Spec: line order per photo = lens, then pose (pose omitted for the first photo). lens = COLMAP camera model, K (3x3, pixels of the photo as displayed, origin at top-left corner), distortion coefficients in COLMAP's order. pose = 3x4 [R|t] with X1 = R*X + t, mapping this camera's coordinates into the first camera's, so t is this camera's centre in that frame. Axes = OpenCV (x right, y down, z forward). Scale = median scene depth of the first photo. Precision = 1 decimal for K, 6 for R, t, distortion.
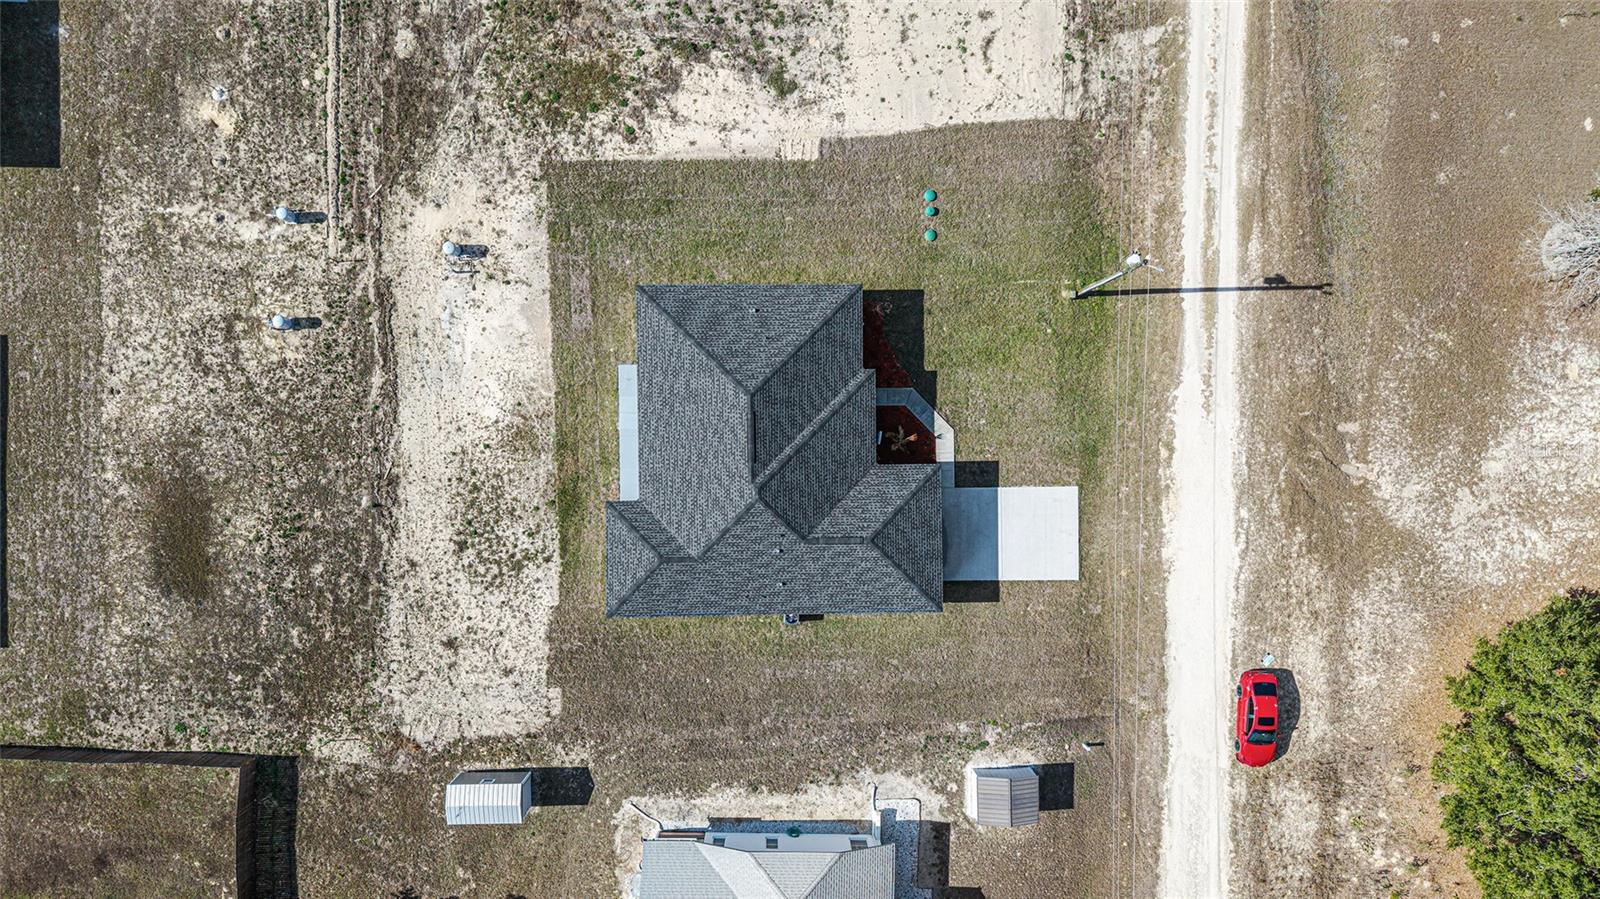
lens RADIAL K [[1073.4, 0, 800.0], [0, 1073.4, 449.5], [0, 0, 1]] dist [0.027875, -0.033595]
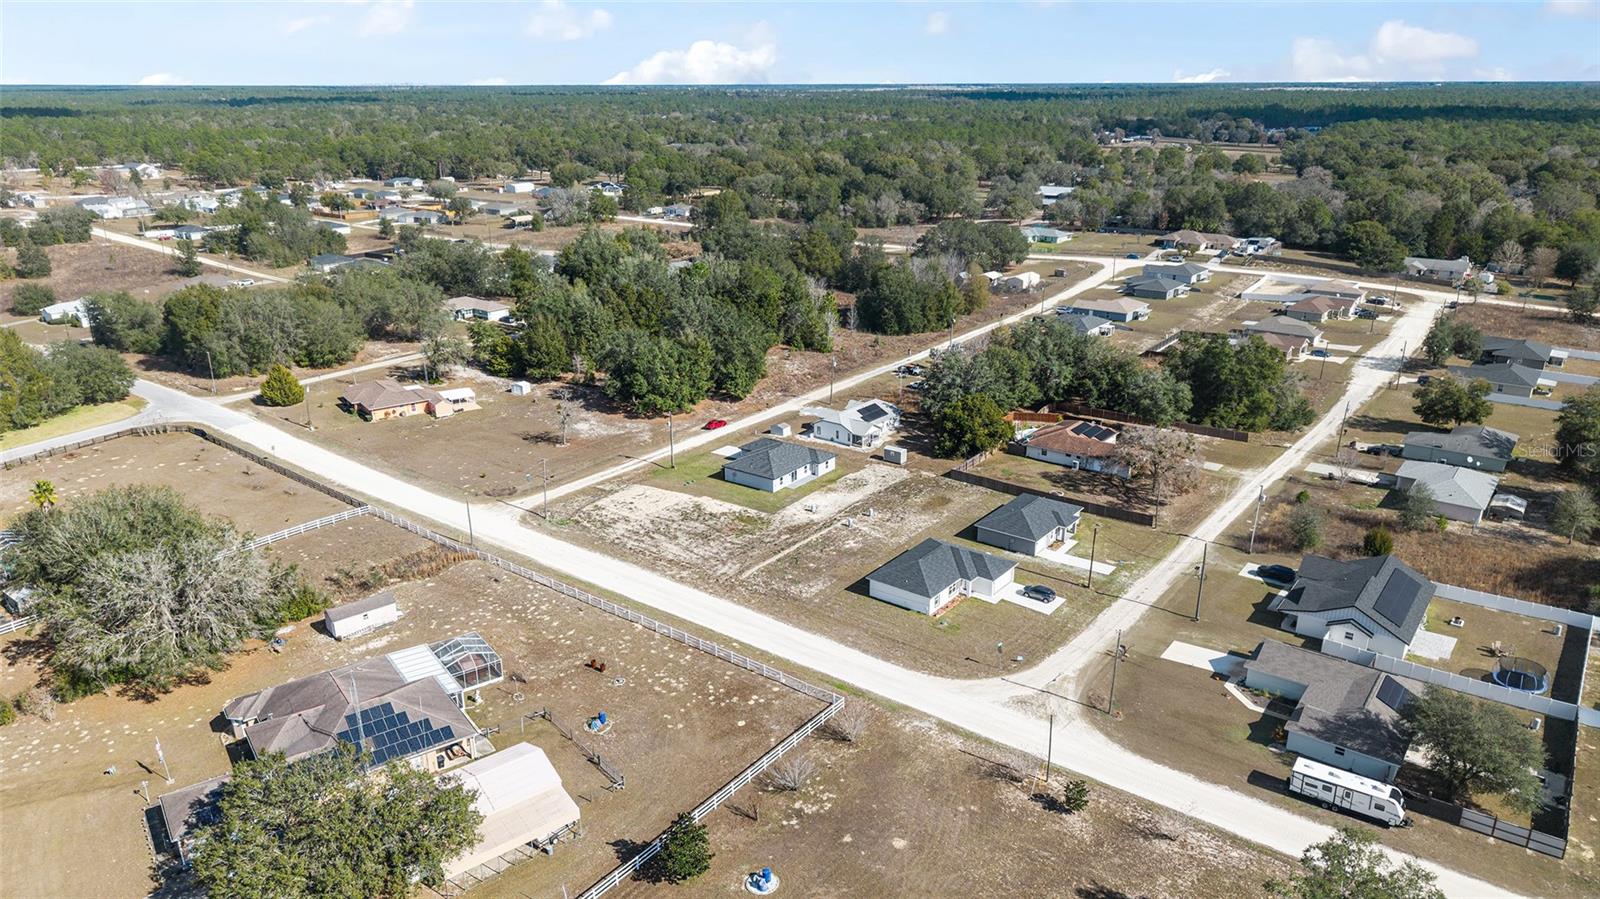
lens RADIAL K [[1073.4, 0, 800.0], [0, 1073.4, 449.5], [0, 0, 1]] dist [0.027875, -0.033595]
pose [[-0.800135, -0.214618, 0.560110, -1.968360], [0.599726, -0.269723, 0.753378, -2.468552], [-0.010614, 0.938717, 0.344527, -0.225682]]
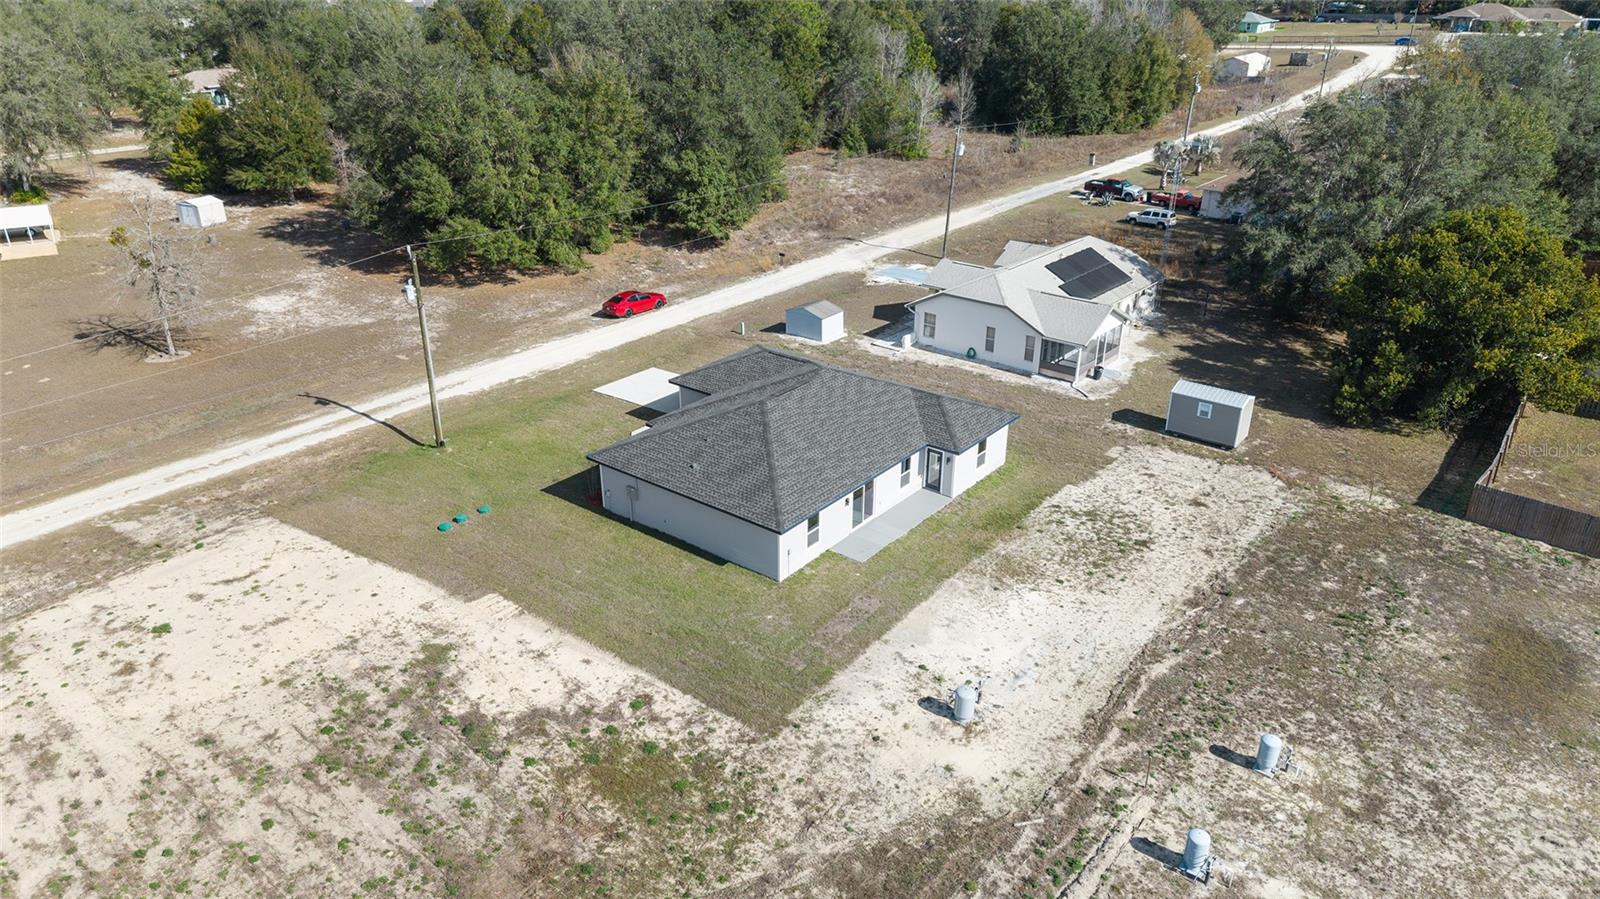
lens RADIAL K [[1068.4, 0, 800.0], [0, 1068.4, 449.5], [0, 0, 1]] dist [0.067920, -0.109162]
pose [[-0.778048, -0.284335, 0.560173, -0.555144], [0.628031, -0.331085, 0.704244, -0.640580], [-0.014776, 0.899742, 0.436171, 0.576137]]
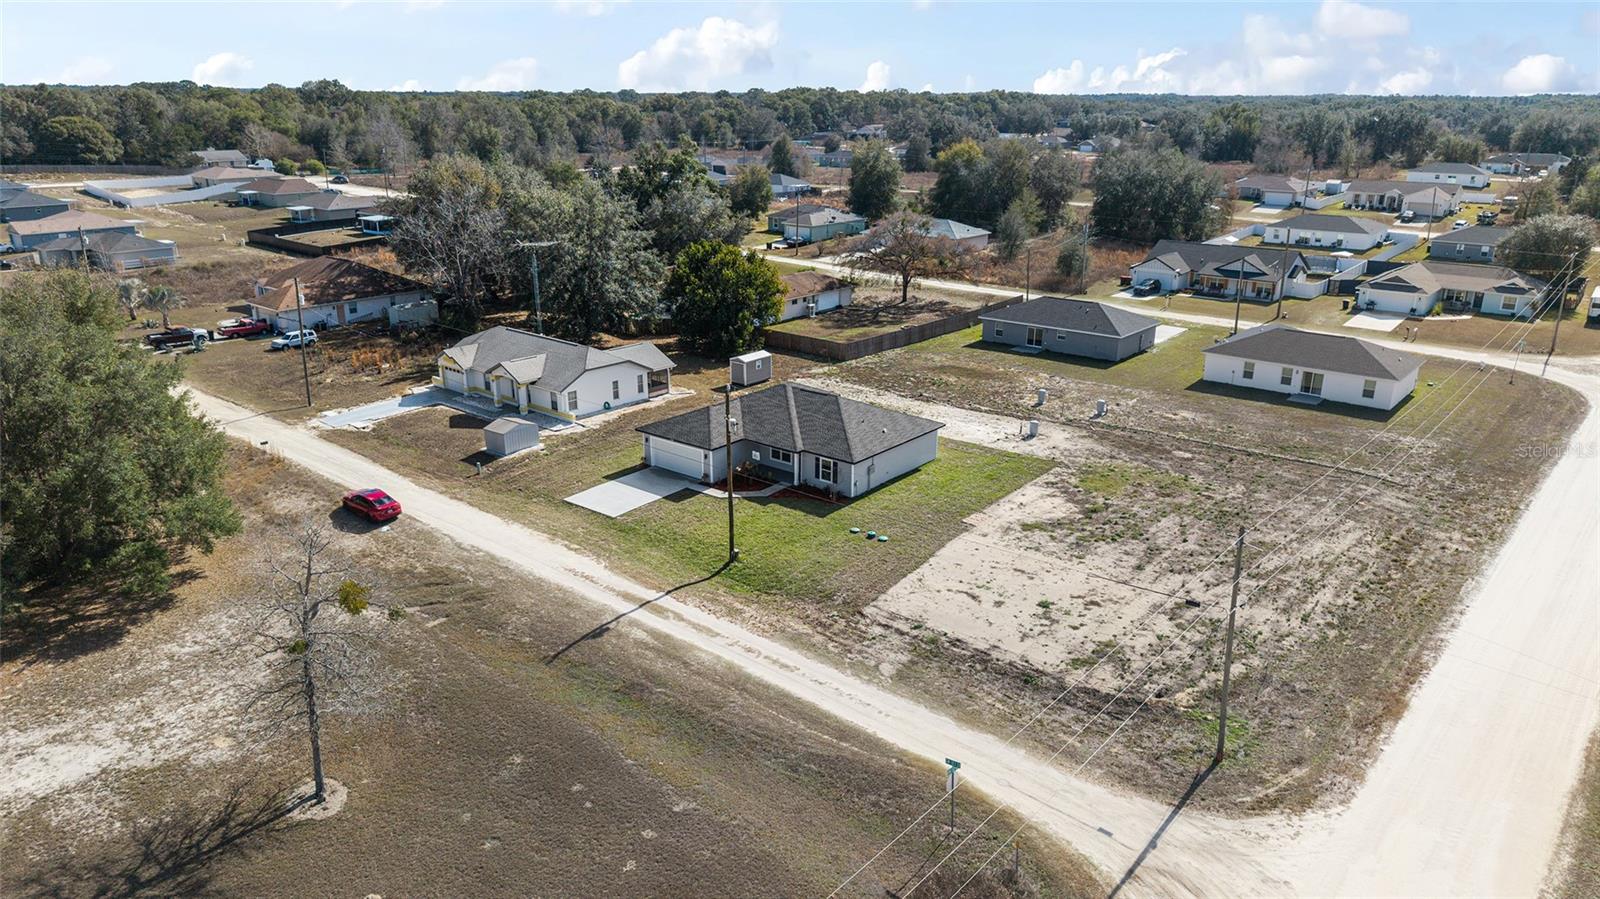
lens RADIAL K [[1068.4, 0, 800.0], [0, 1068.4, 449.5], [0, 0, 1]] dist [0.067920, -0.109162]
pose [[-0.635238, 0.217824, -0.740962, 1.006722], [-0.771922, -0.209698, 0.600135, -0.836148], [-0.024655, 0.953194, 0.301351, 0.571545]]
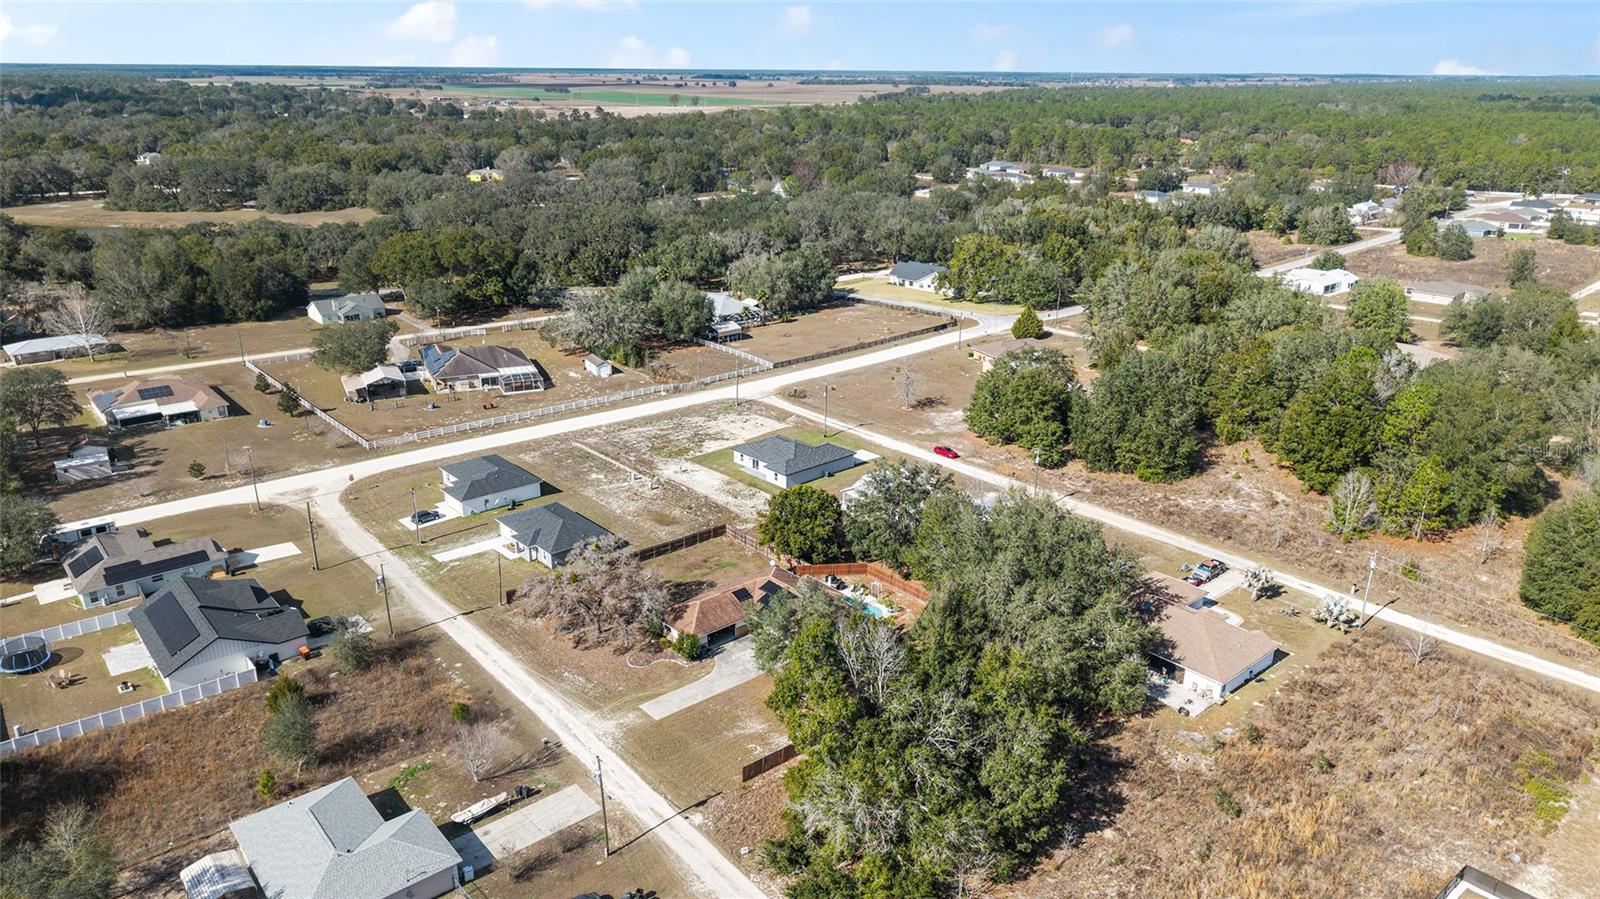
lens RADIAL K [[1073.4, 0, 800.0], [0, 1073.4, 449.5], [0, 0, 1]] dist [0.027875, -0.033595]
pose [[0.746531, -0.238793, 0.621023, -2.092874], [0.665197, 0.247797, -0.704351, 2.394664], [0.014307, 0.938922, 0.343832, -0.208167]]
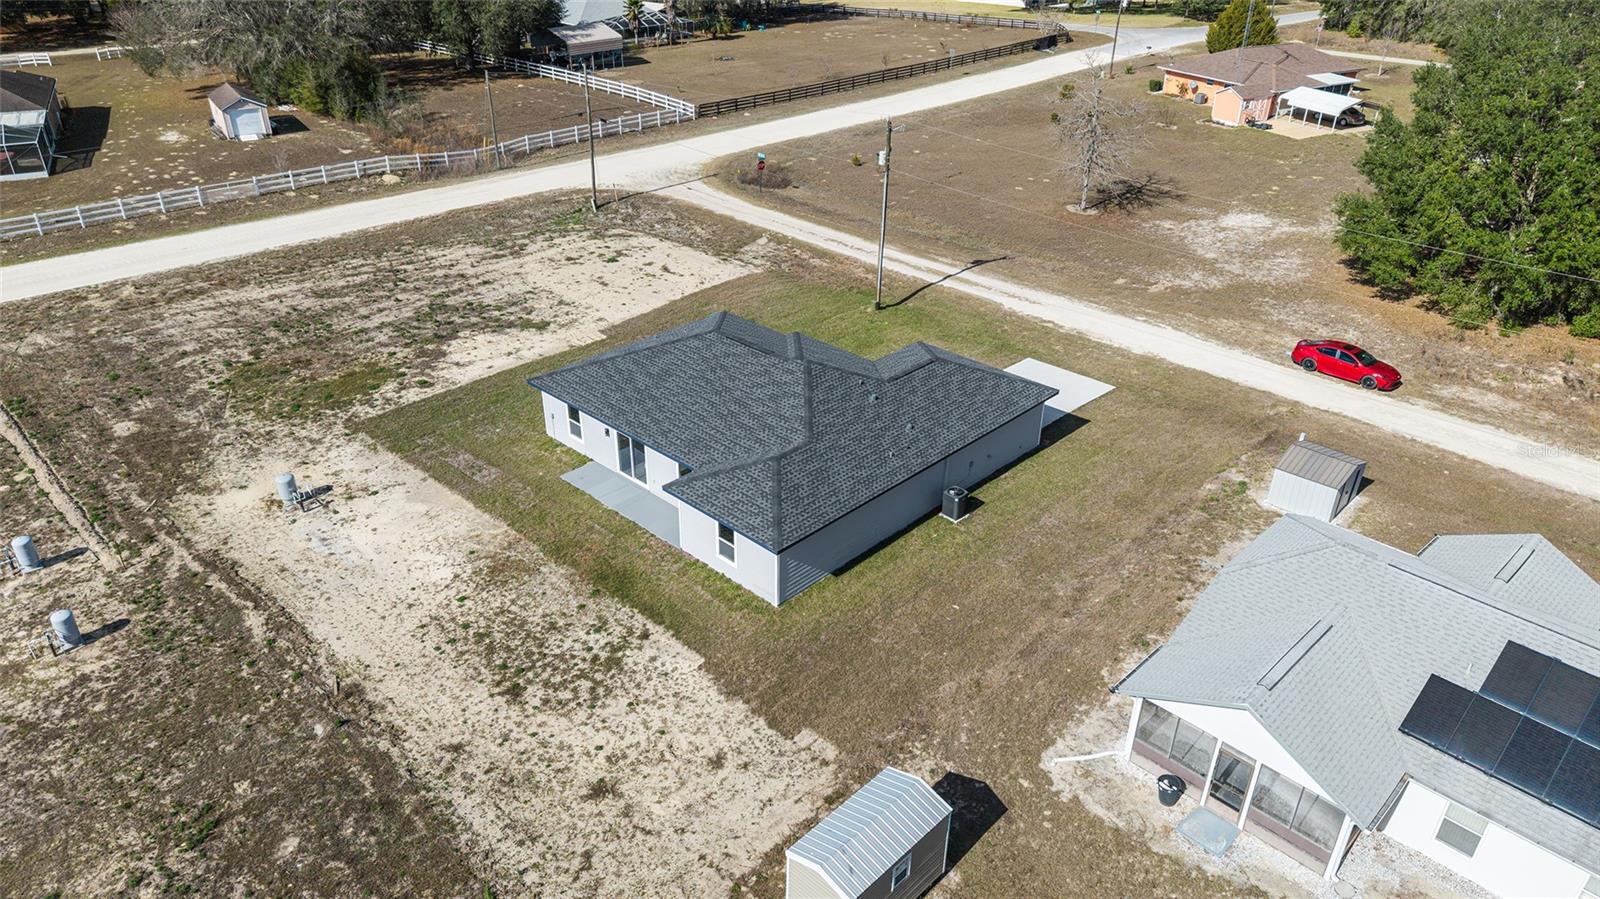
lens RADIAL K [[1073.4, 0, 800.0], [0, 1073.4, 449.5], [0, 0, 1]] dist [0.027875, -0.033595]
pose [[0.699602, -0.358830, 0.617898, -0.520601], [0.714471, 0.339926, -0.611541, 0.514095], [0.009400, 0.869305, 0.494187, 0.599473]]
